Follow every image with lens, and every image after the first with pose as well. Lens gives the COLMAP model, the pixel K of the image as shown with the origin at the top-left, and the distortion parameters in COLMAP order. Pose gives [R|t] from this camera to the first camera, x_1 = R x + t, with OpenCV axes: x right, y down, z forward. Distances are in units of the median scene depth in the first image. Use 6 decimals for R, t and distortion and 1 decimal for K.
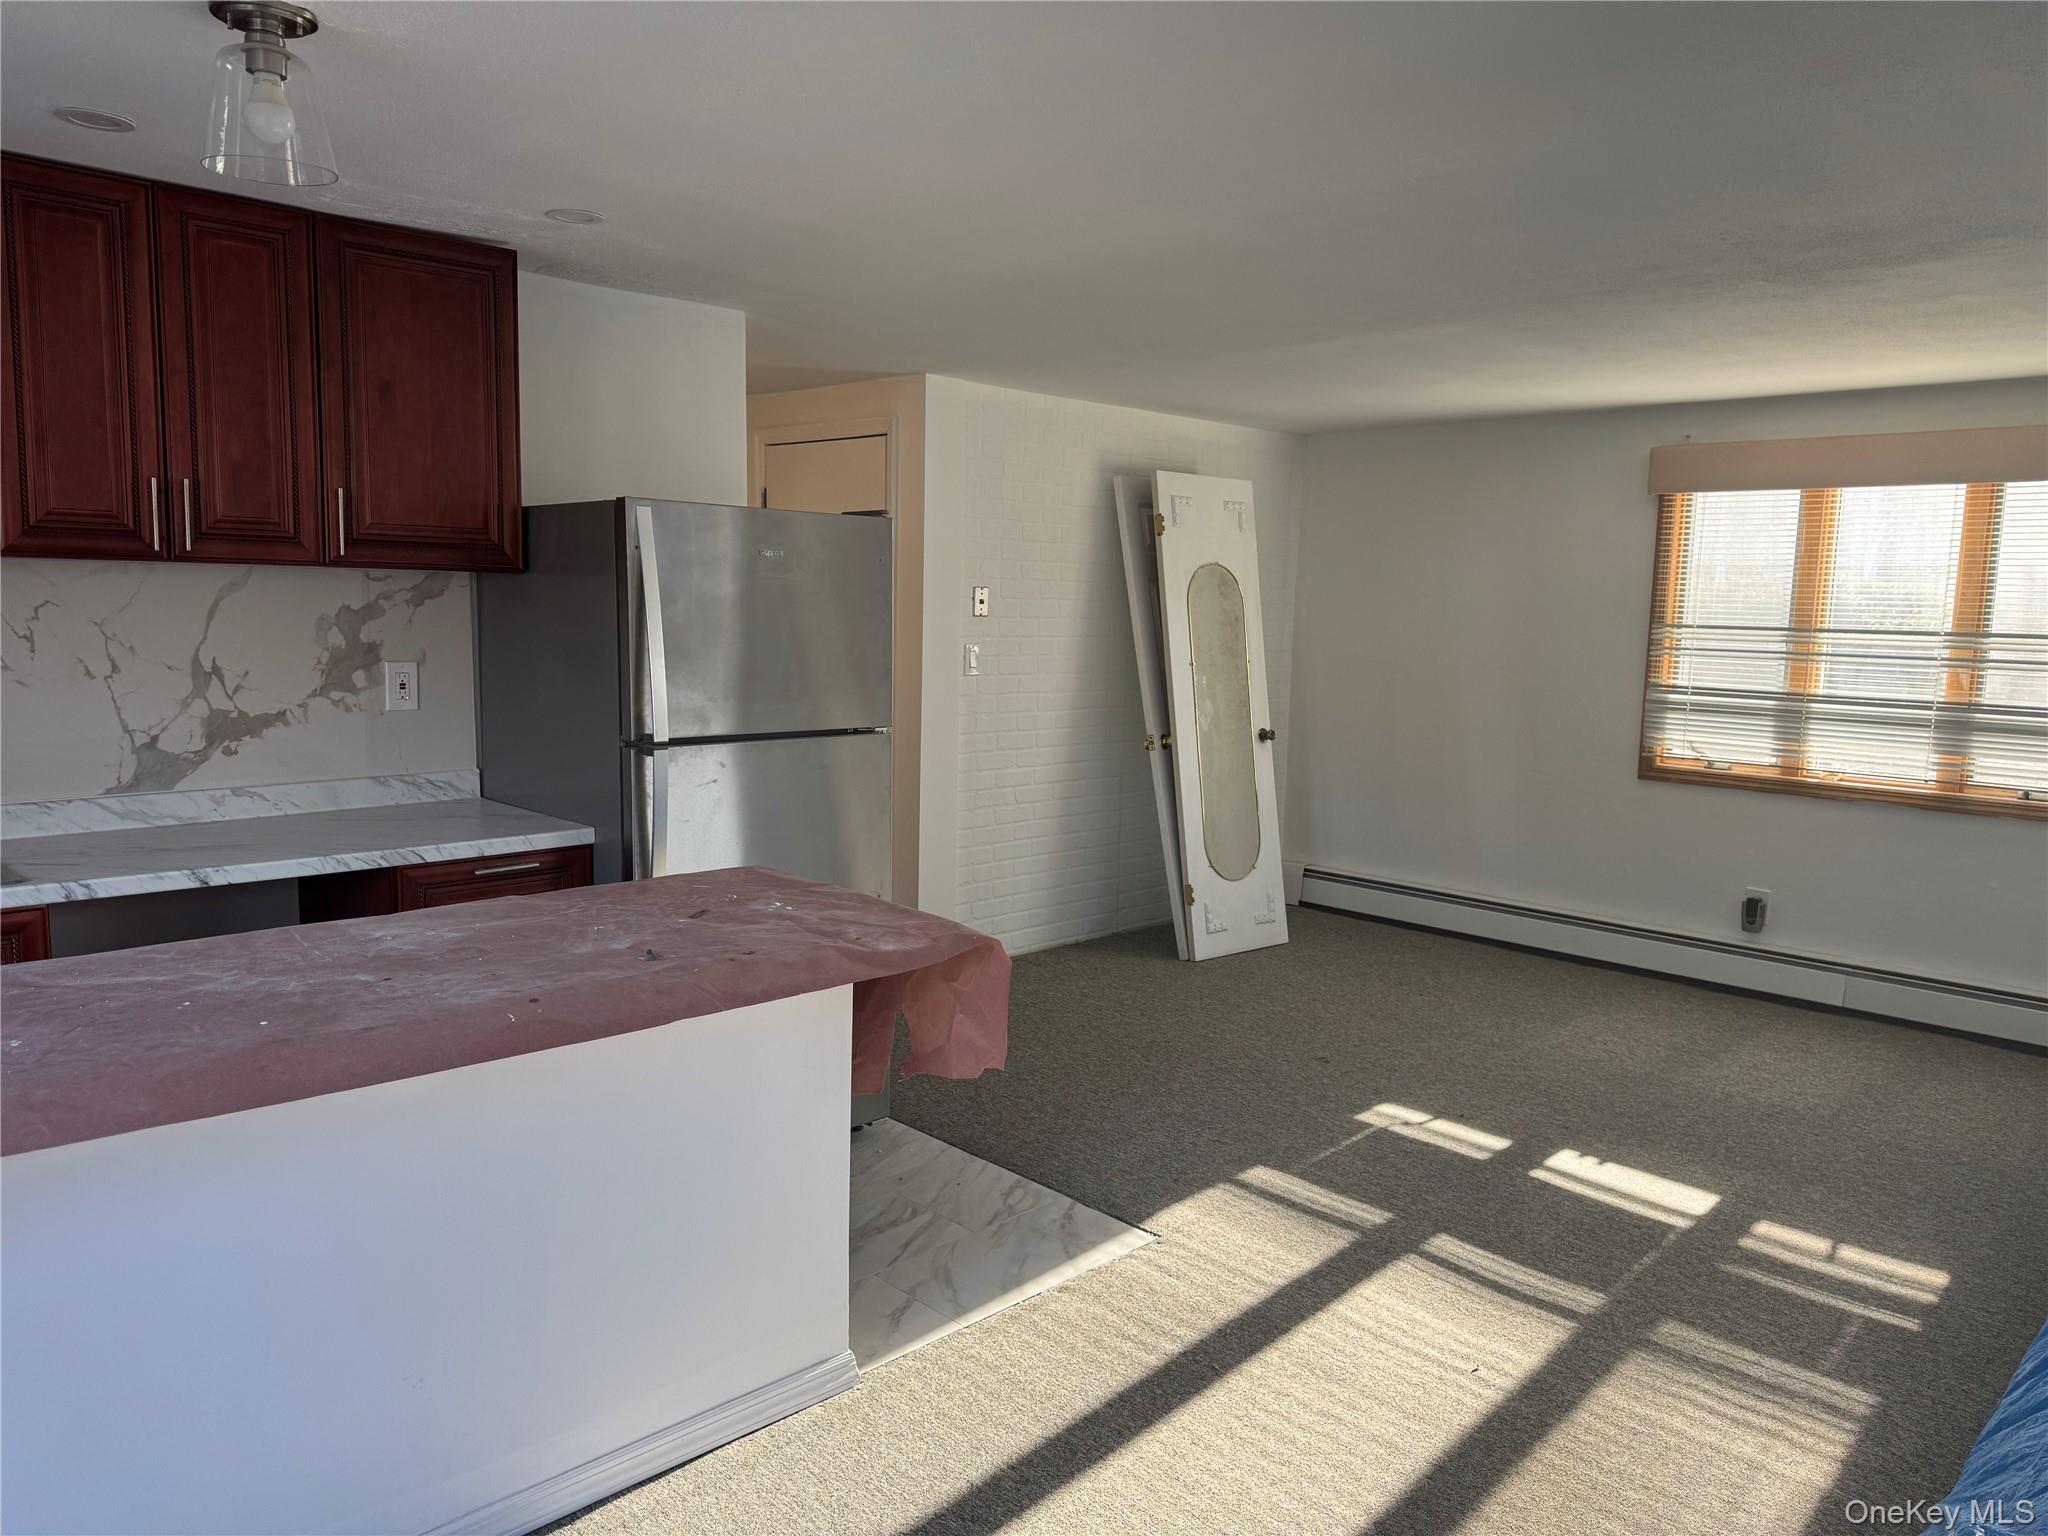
lens RADIAL K [[1446.8, 0, 1030.4], [0, 1446.8, 774.7], [0, 0, 1]] dist [0.057384, -0.076489]
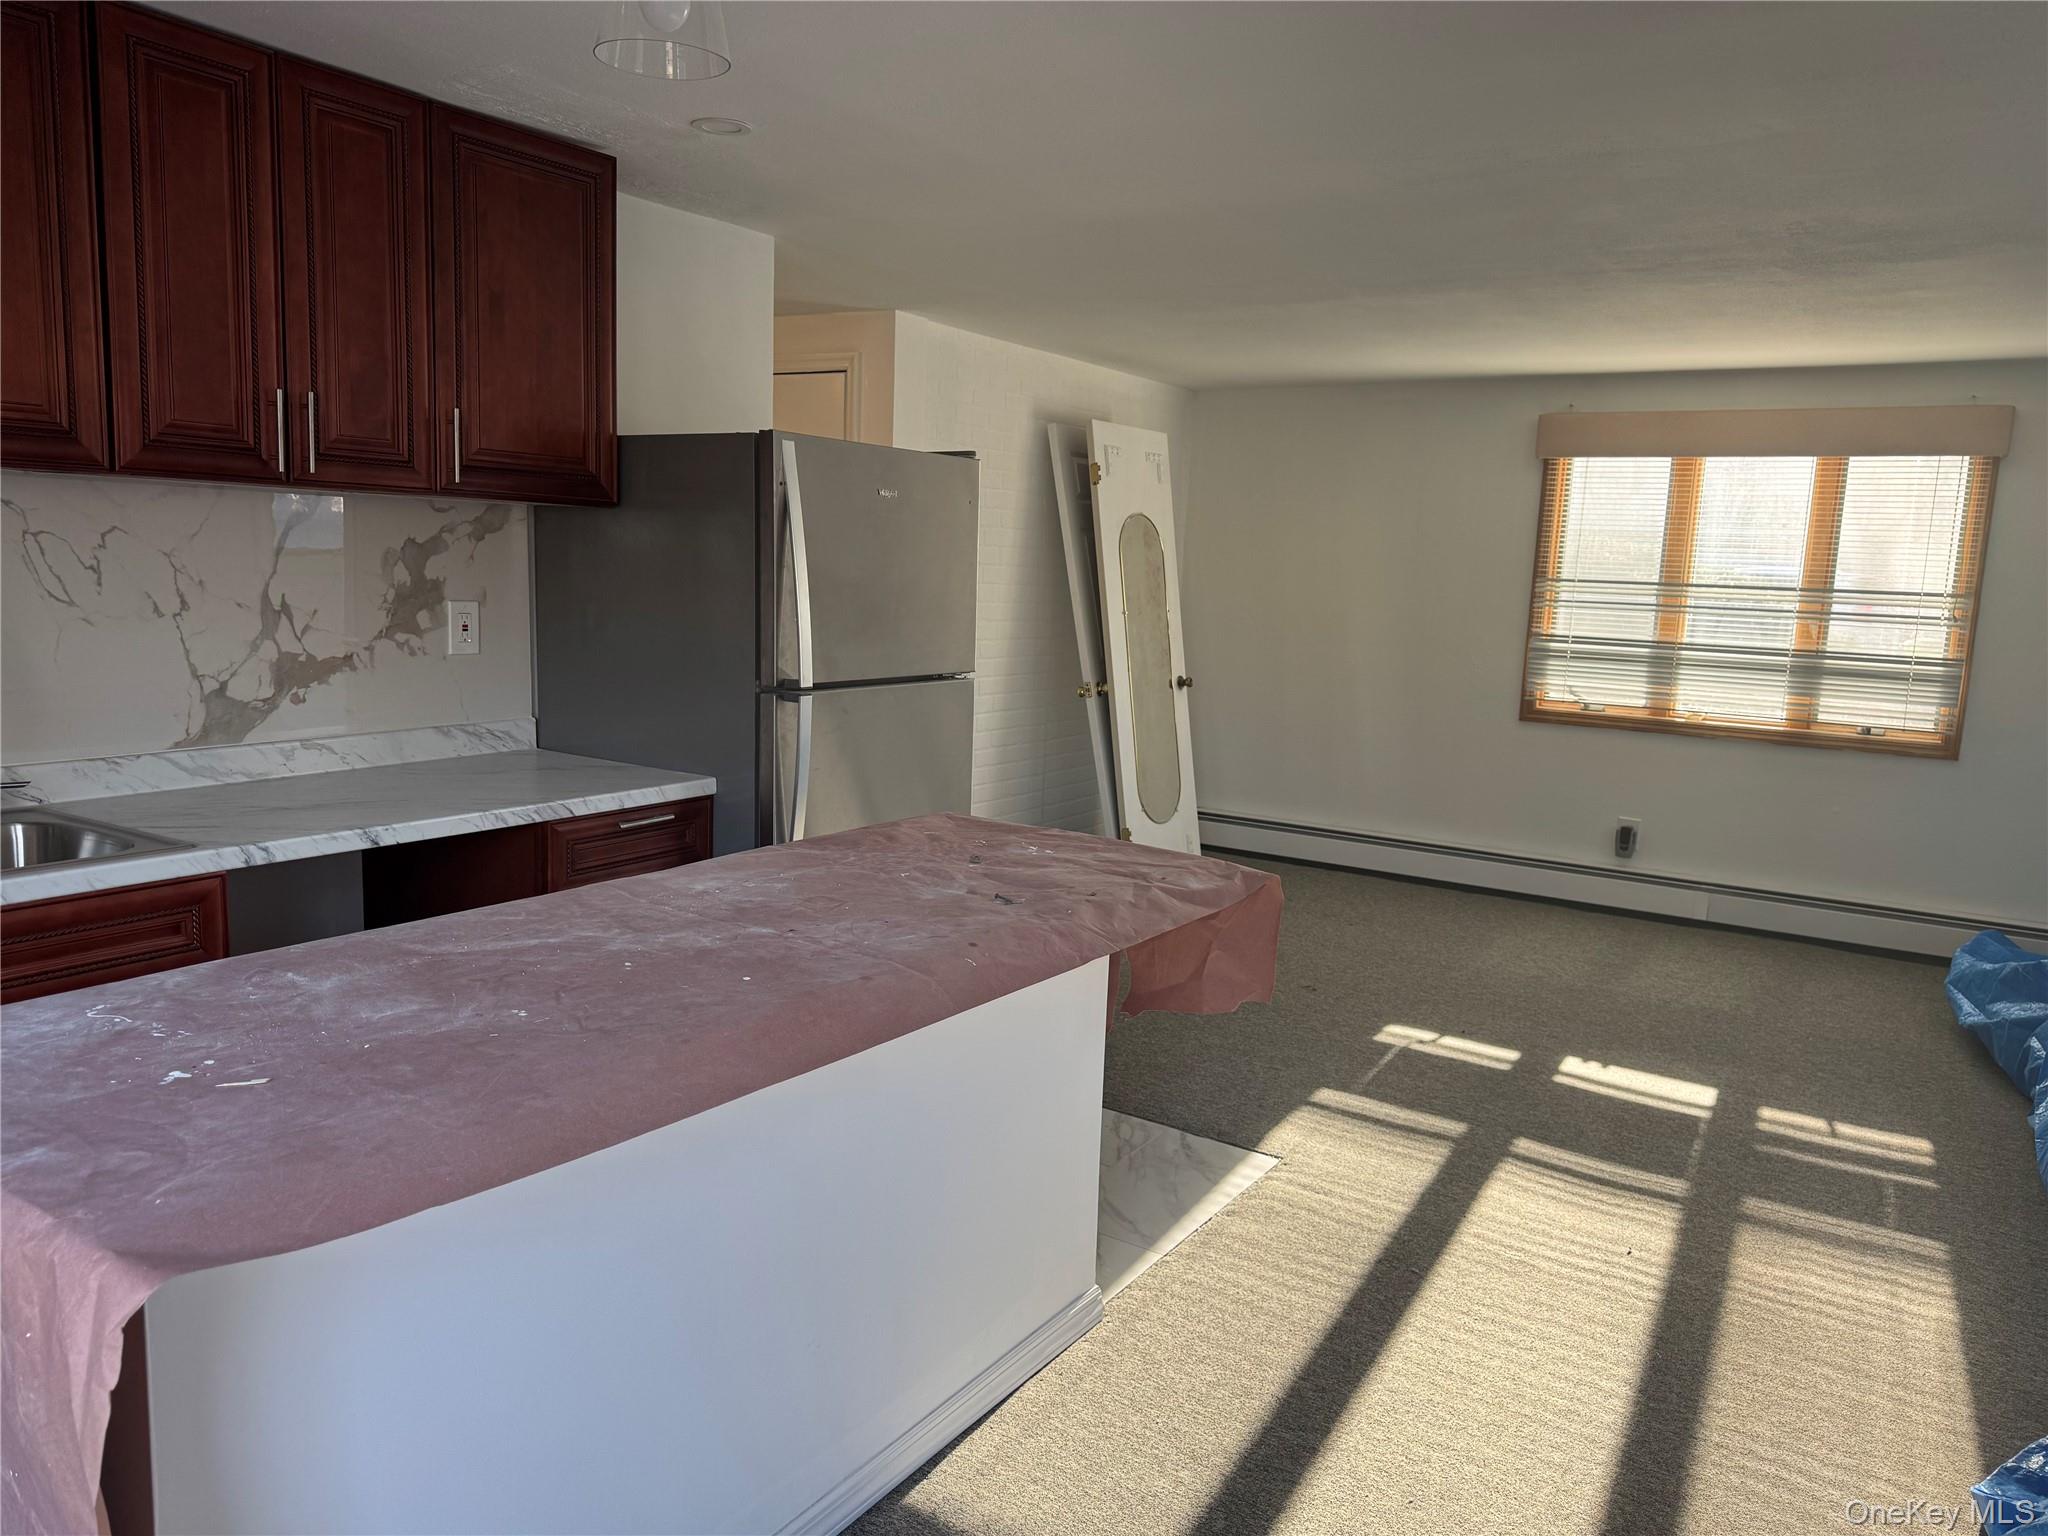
lens RADIAL K [[1446.8, 0, 1030.4], [0, 1446.8, 774.7], [0, 0, 1]] dist [0.057384, -0.076489]
pose [[0.976594, -0.016795, 0.214436, -0.301737], [0.009632, 0.999362, 0.034403, 0.003832], [-0.214877, -0.031532, 0.976132, 0.025900]]
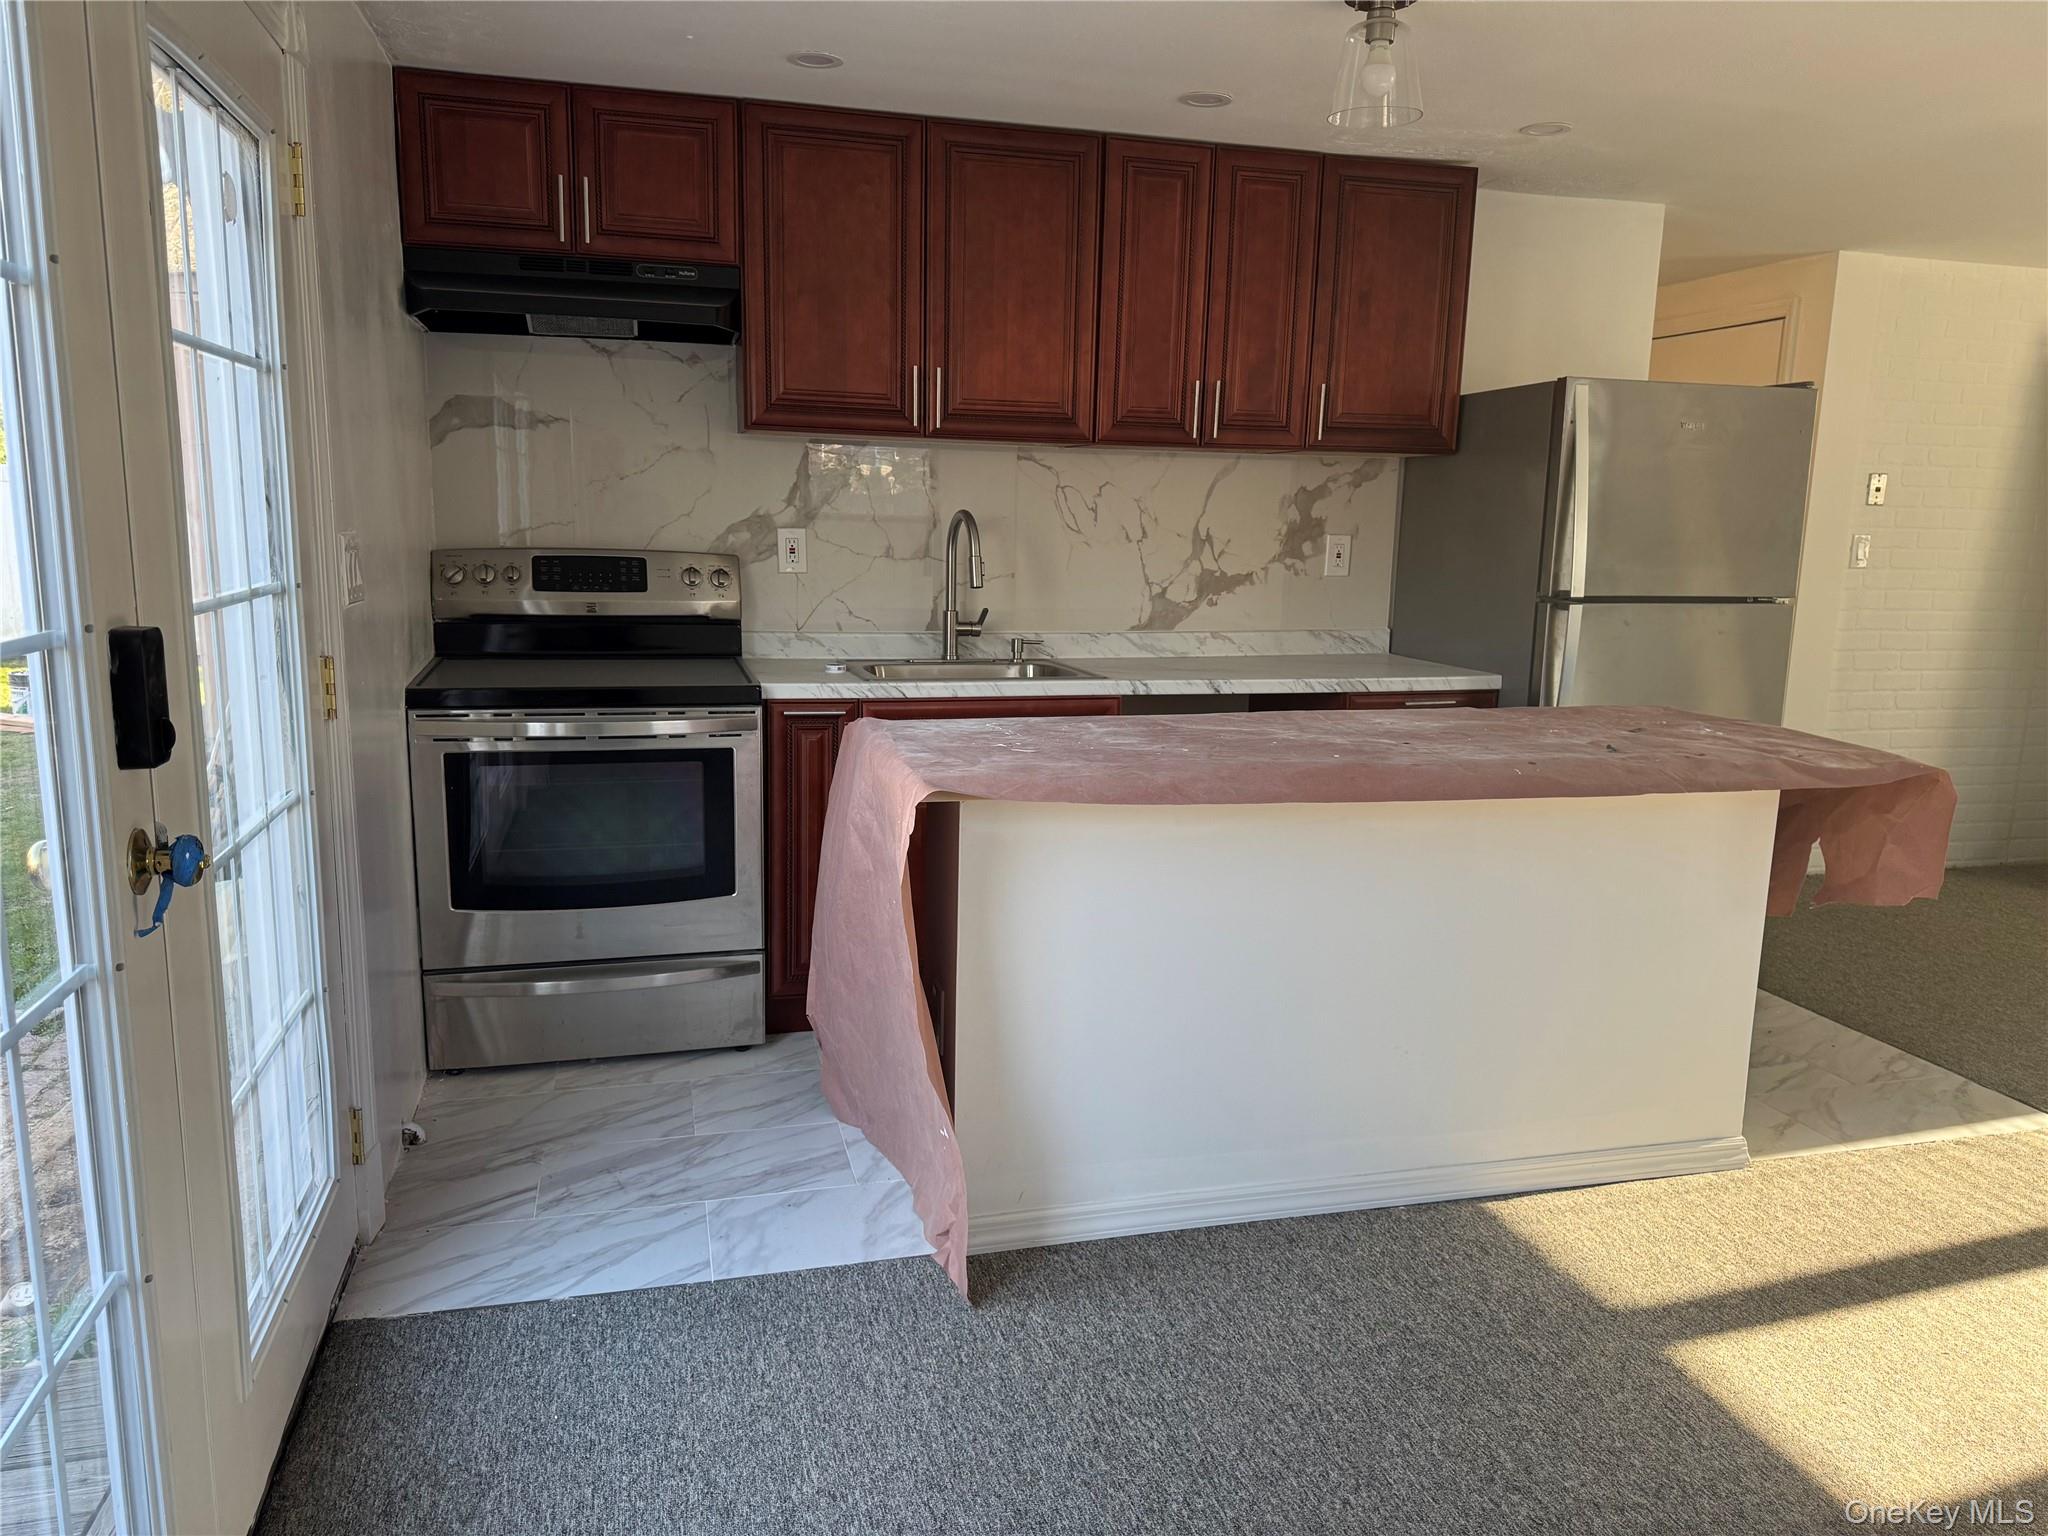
lens RADIAL K [[1443.1, 0, 1026.3], [0, 1443.1, 777.7], [0, 0, 1]] dist [0.153364, -0.251310]
pose [[0.871267, 0.082758, -0.483783, -0.062659], [-0.060437, 0.996271, 0.061582, 0.068298], [0.487075, -0.024416, 0.873019, -0.192138]]
